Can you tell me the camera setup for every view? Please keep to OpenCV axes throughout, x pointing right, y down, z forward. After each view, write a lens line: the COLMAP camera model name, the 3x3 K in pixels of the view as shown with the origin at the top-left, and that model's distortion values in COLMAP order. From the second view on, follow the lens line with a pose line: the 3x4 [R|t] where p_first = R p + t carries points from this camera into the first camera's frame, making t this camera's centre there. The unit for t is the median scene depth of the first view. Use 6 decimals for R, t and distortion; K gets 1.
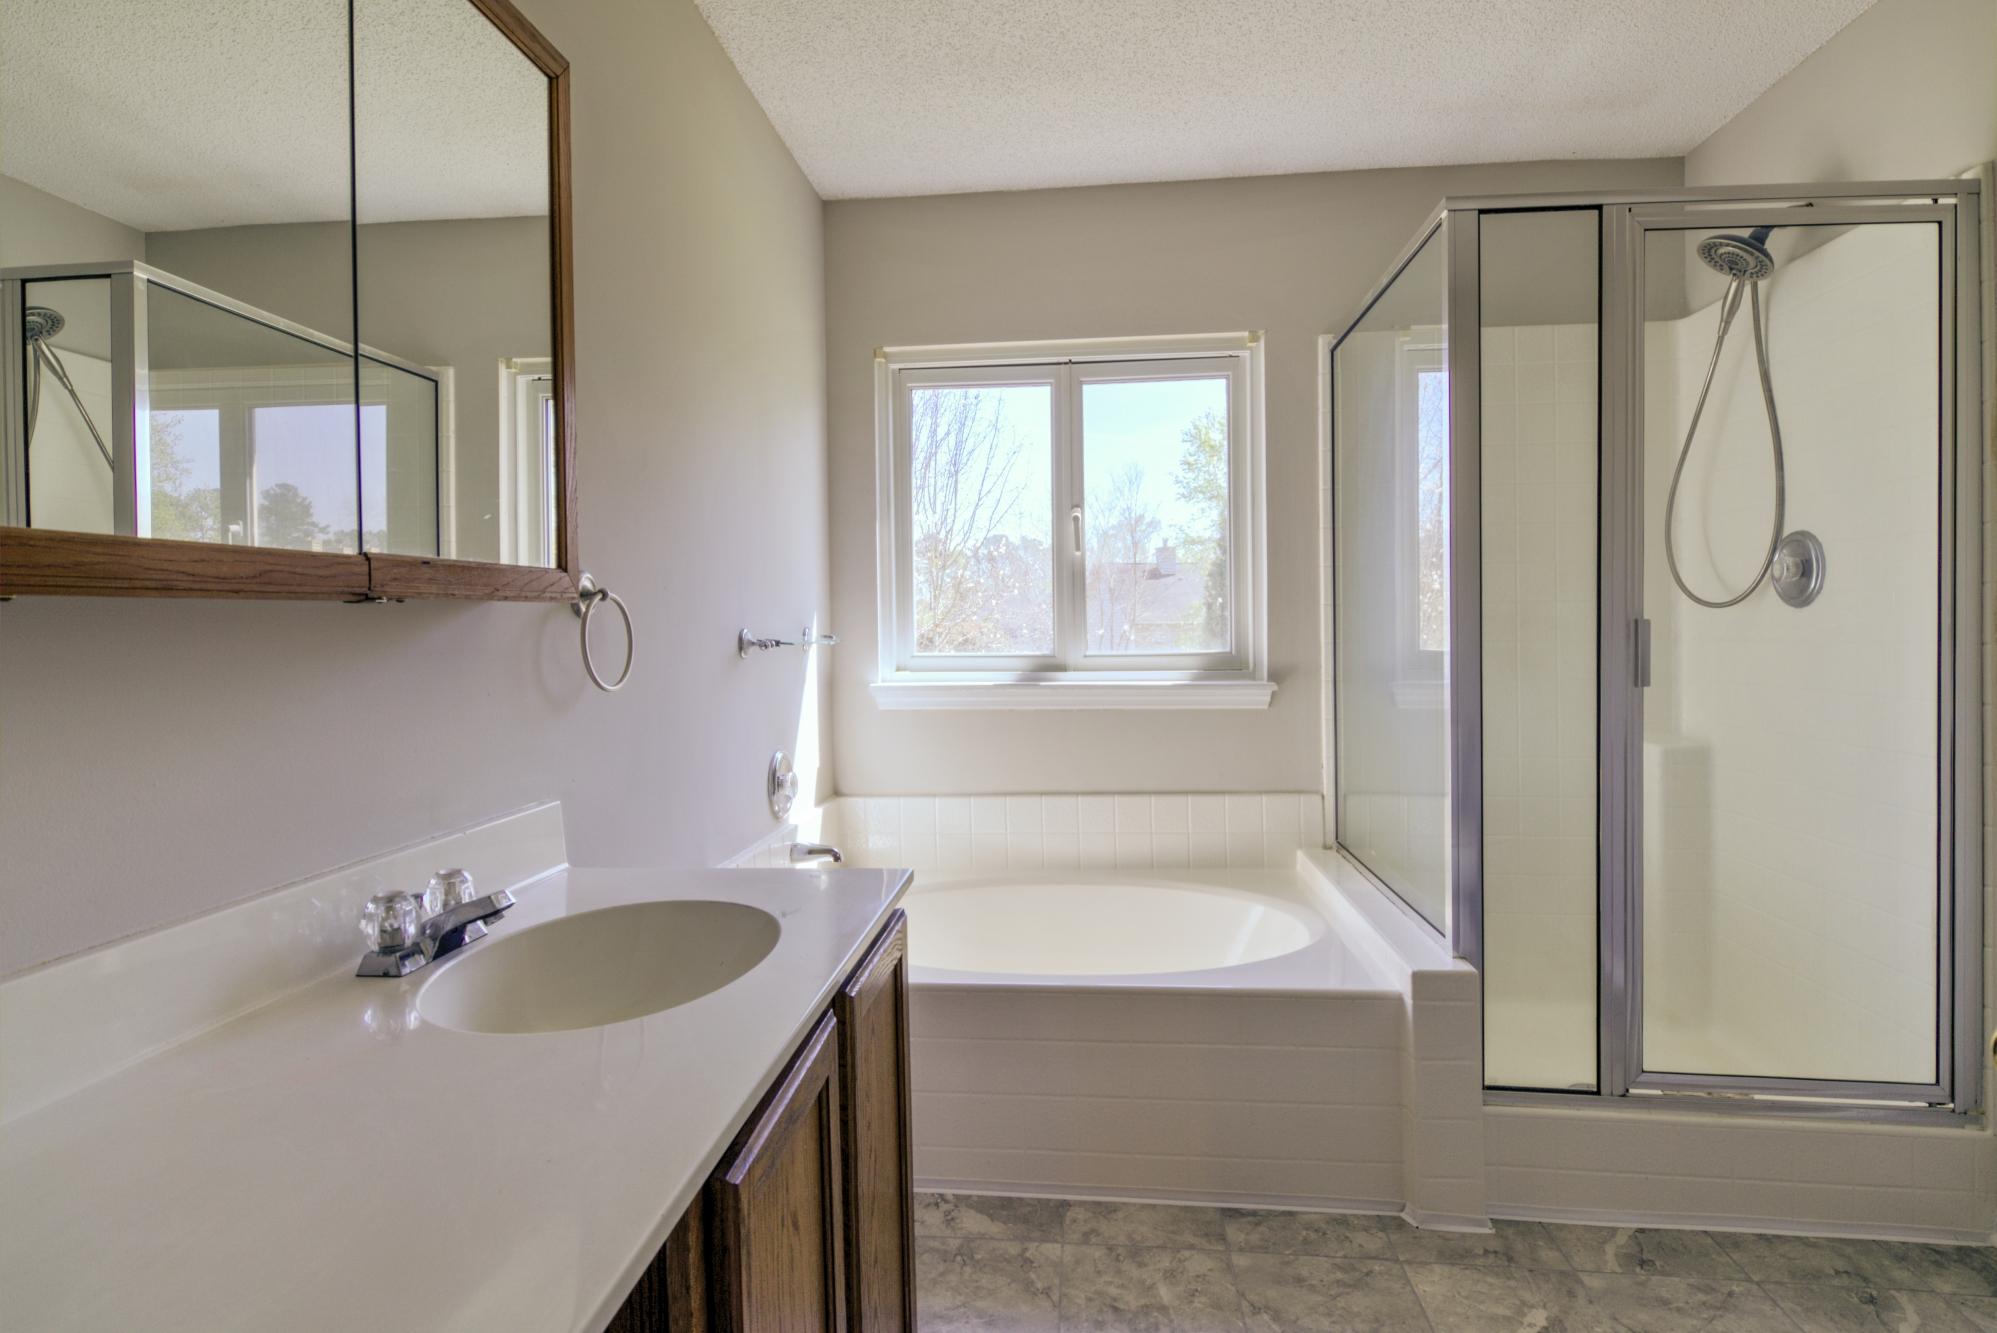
lens RADIAL K [[987.2, 0, 997.1], [0, 987.2, 650.6], [0, 0, 1]] dist [0.002476, -0.000359]
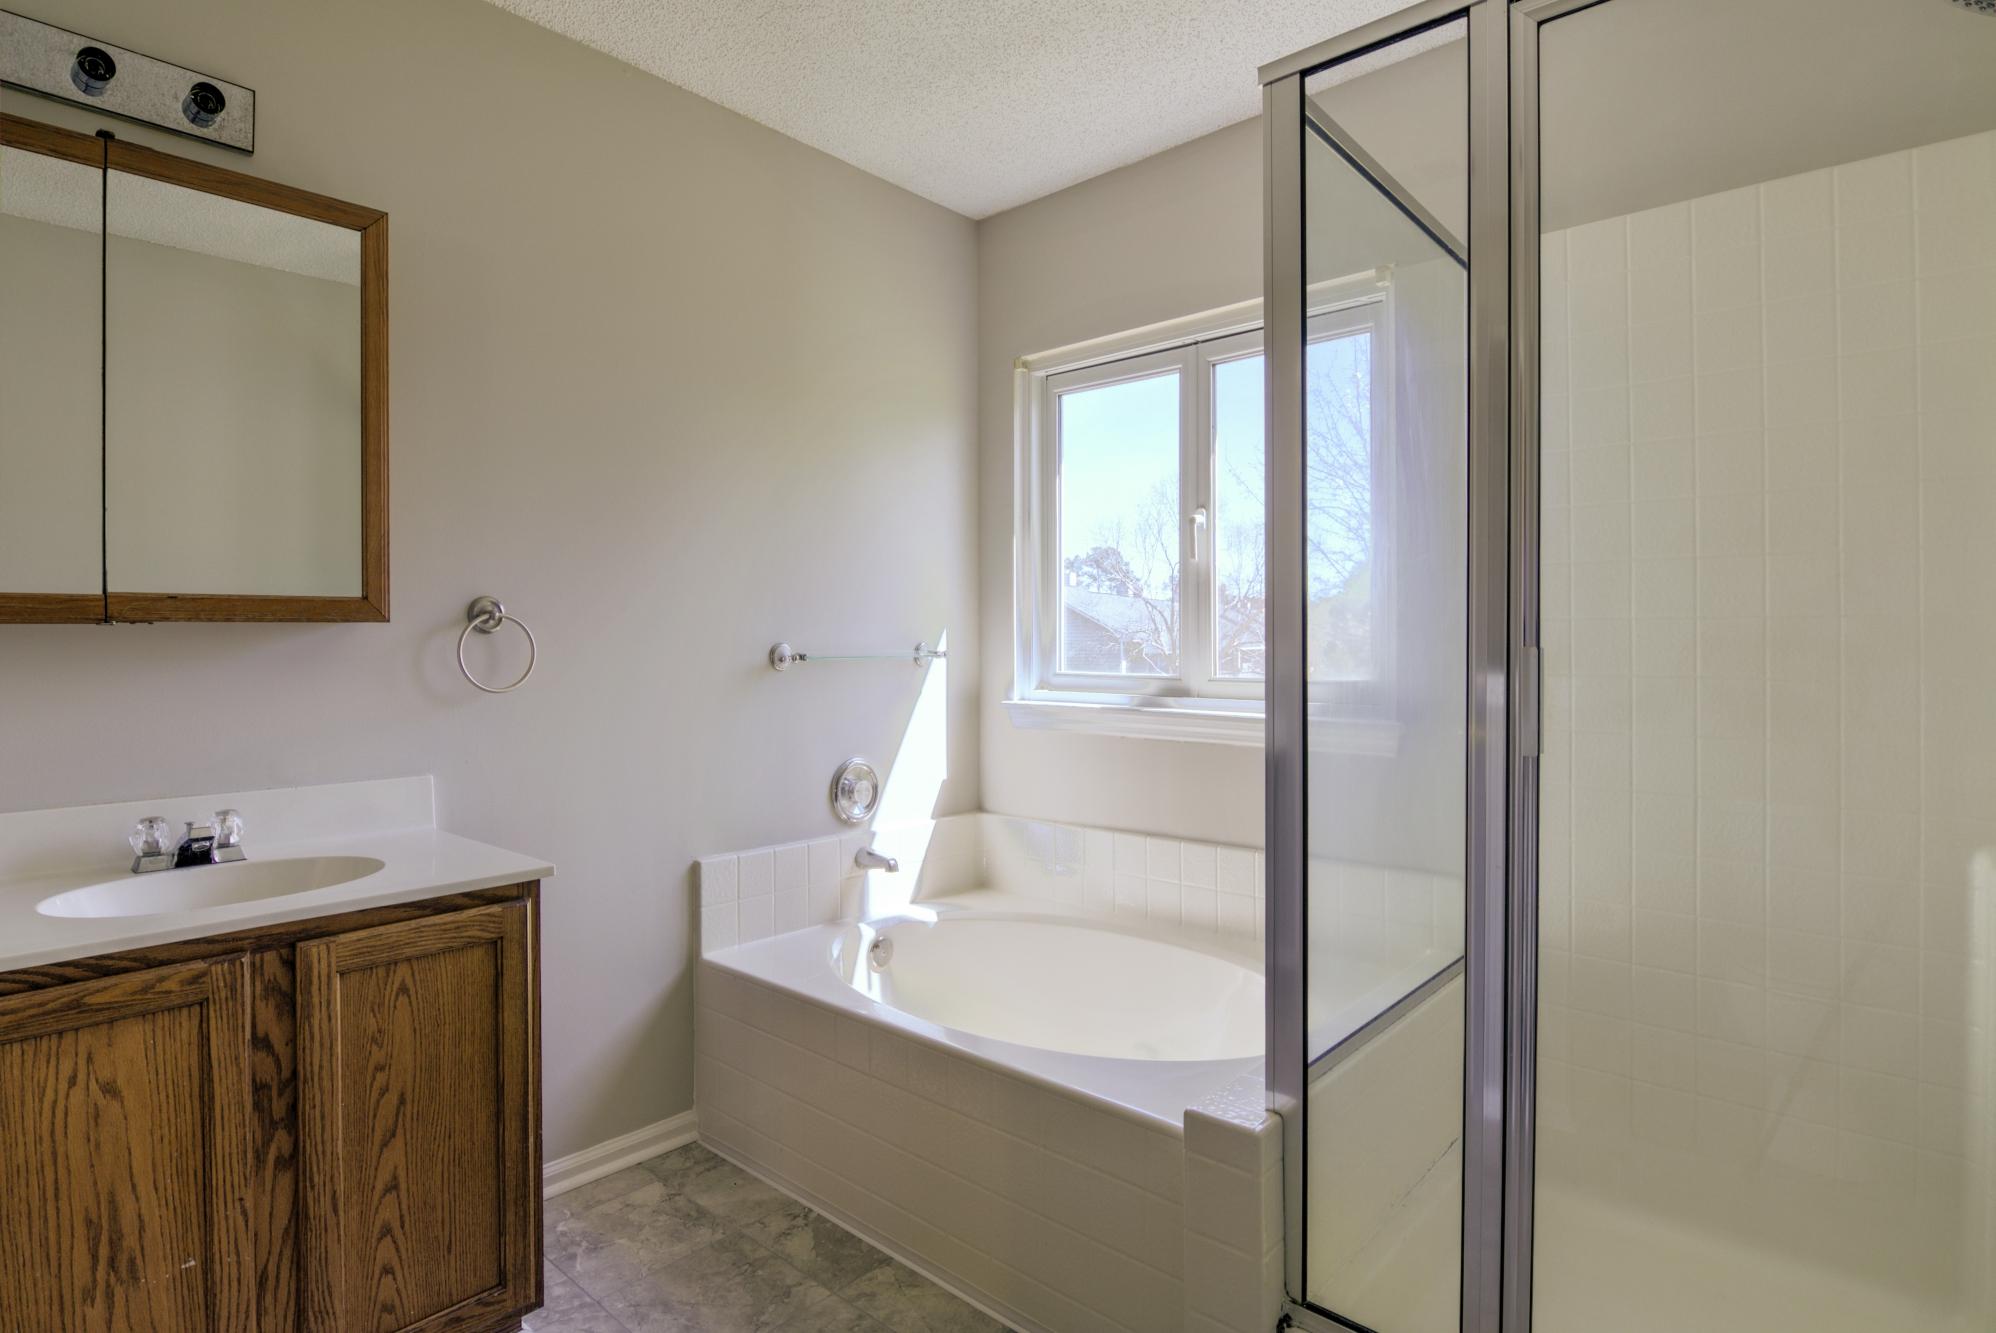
lens RADIAL K [[1037.9, 0, 1011.2], [0, 1037.9, 648.4], [0, 0, 1]] dist [0.004332, -0.000670]
pose [[0.813754, 0.014833, -0.581020, 0.478157], [-0.024235, 0.999671, -0.008421, -0.010380], [0.580704, 0.020933, 0.813846, 0.166551]]
